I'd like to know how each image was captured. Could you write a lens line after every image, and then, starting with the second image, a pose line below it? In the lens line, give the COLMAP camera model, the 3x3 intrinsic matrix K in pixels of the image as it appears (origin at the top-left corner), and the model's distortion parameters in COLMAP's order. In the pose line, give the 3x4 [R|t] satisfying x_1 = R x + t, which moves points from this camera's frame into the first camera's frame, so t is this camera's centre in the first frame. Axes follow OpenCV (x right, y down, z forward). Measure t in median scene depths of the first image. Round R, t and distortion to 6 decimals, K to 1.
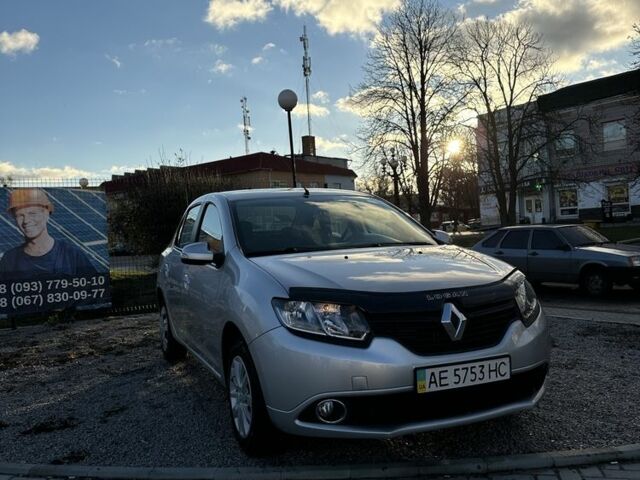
lens RADIAL K [[574.7, 0, 312.9], [0, 574.7, 240.2], [0, 0, 1]] dist [0.180985, -0.345527]
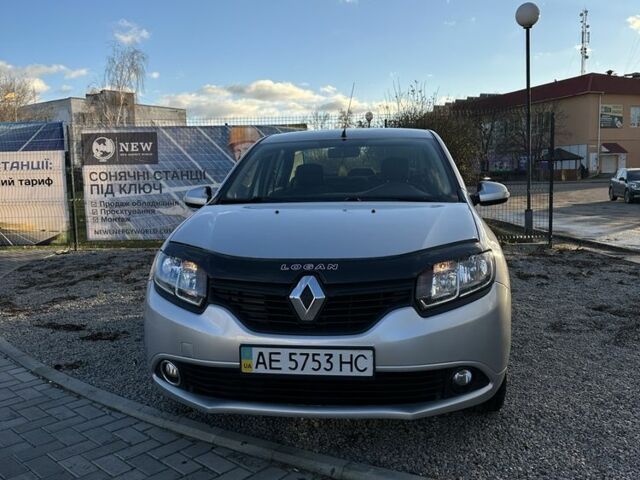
lens RADIAL K [[574.7, 0, 312.9], [0, 574.7, 240.2], [0, 0, 1]] dist [0.180985, -0.345527]
pose [[0.863443, 0.089365, -0.496468, 0.662891], [-0.030579, 0.991646, 0.125316, -0.048660], [0.503519, -0.093022, 0.858962, 0.298146]]
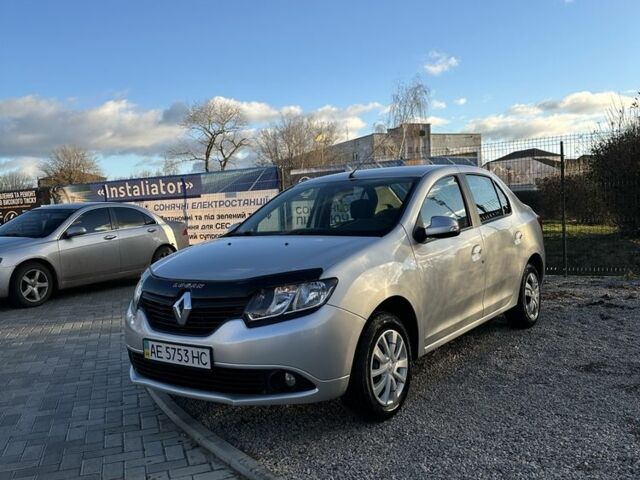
lens RADIAL K [[574.7, 0, 312.9], [0, 574.7, 240.2], [0, 0, 1]] dist [0.180985, -0.345527]
pose [[0.523103, 0.071695, -0.849248, 1.363392], [0.007515, 0.996029, 0.088716, -0.096594], [0.852236, -0.052789, 0.520487, 0.633405]]
